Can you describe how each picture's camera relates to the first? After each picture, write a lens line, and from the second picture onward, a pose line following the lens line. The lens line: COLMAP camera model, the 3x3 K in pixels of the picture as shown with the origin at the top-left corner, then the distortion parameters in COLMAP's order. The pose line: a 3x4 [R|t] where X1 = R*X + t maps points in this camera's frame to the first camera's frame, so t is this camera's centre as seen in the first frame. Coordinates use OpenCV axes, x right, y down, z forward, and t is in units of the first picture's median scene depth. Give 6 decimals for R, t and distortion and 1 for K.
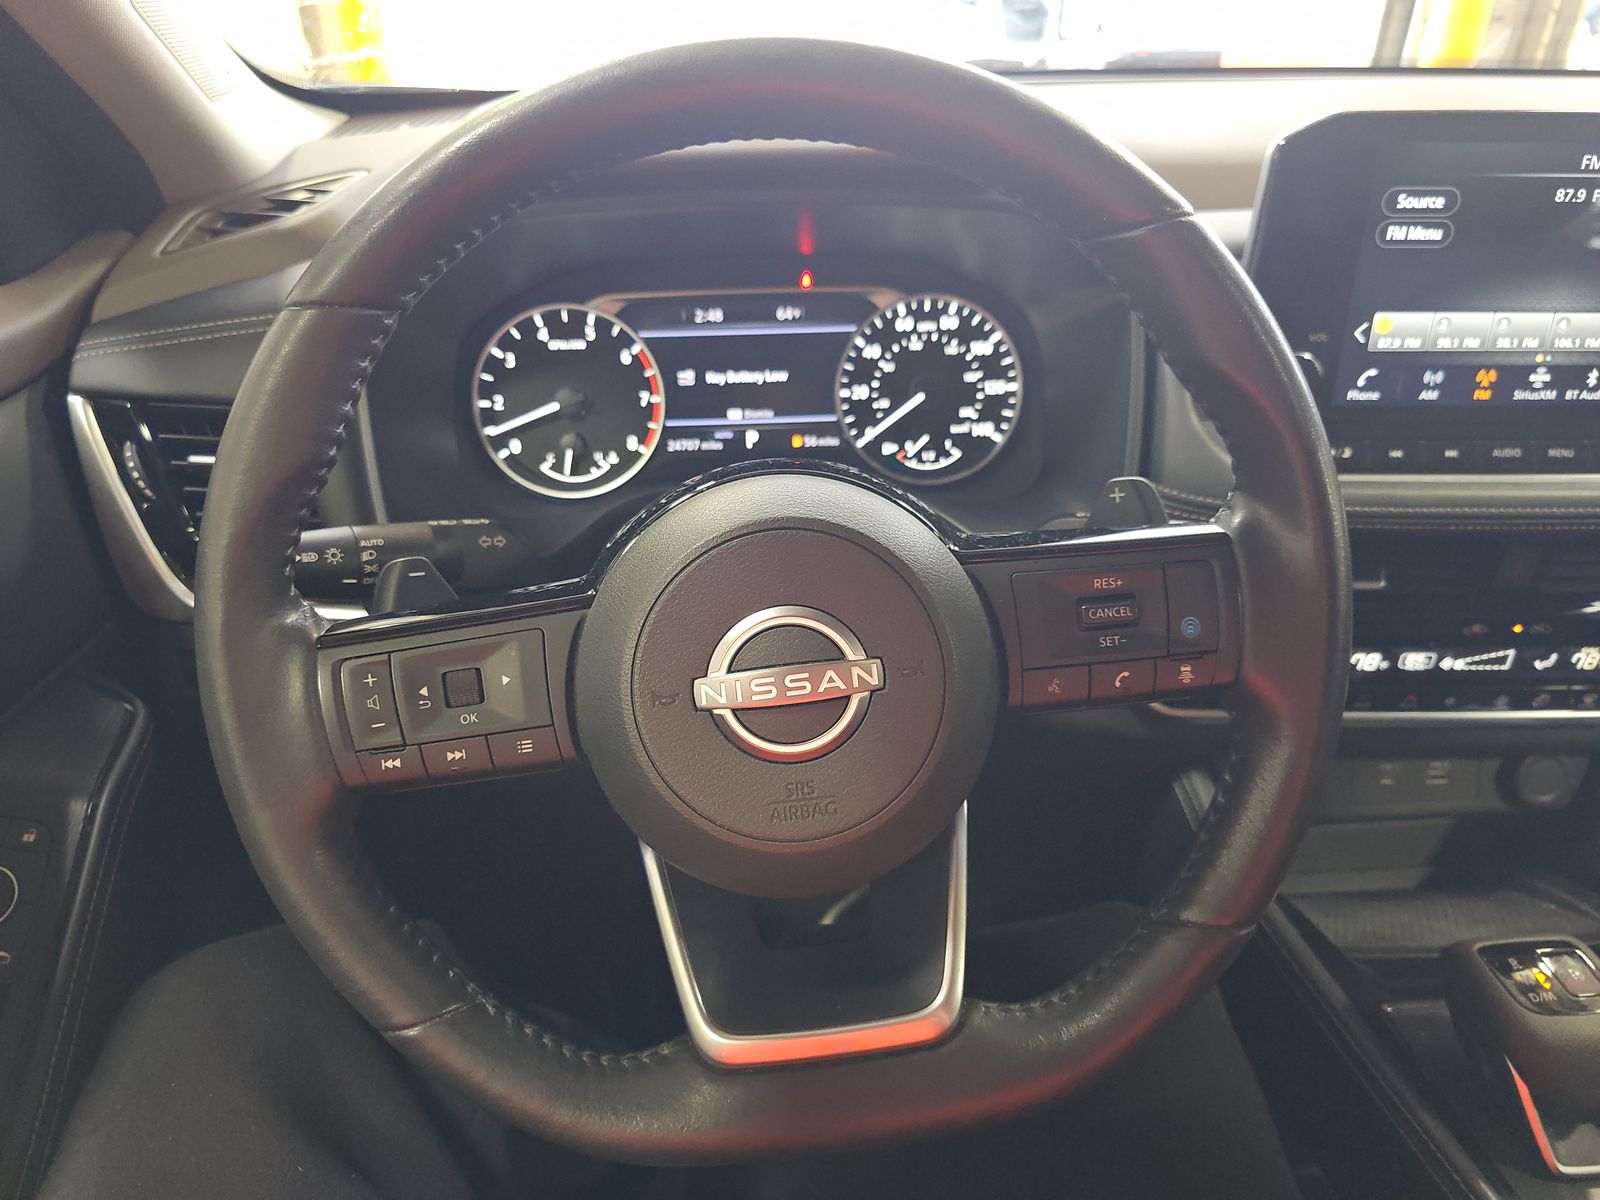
lens RADIAL K [[1073.9, 0, 792.0], [0, 1073.9, 600.8], [0, 0, 1]] dist [0.024163, -0.043411]
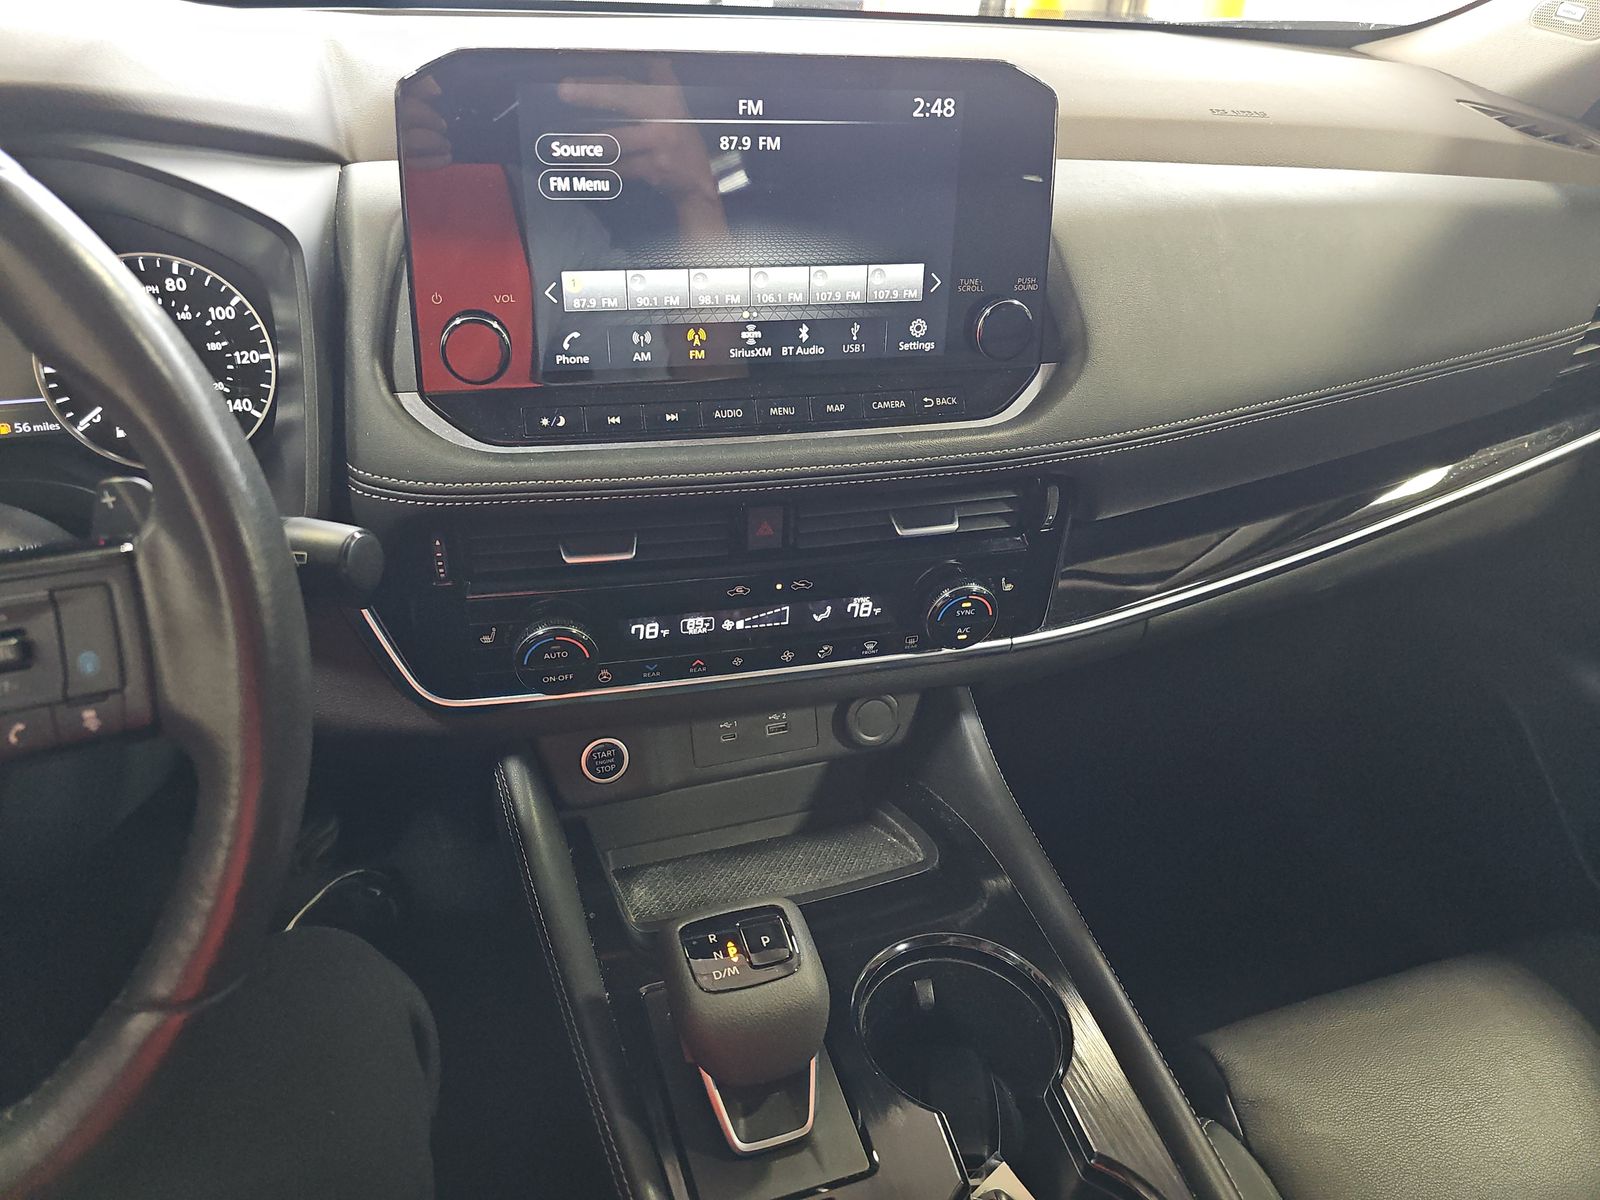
lens RADIAL K [[1073.9, 0, 754.1], [0, 1073.9, 615.1], [0, 0, 1]] dist [0.024163, -0.043411]
pose [[0.964469, -0.092493, 0.247475, 0.362167], [0.077506, 0.994556, 0.069651, -0.017239], [-0.252570, -0.047996, 0.966387, 0.028898]]
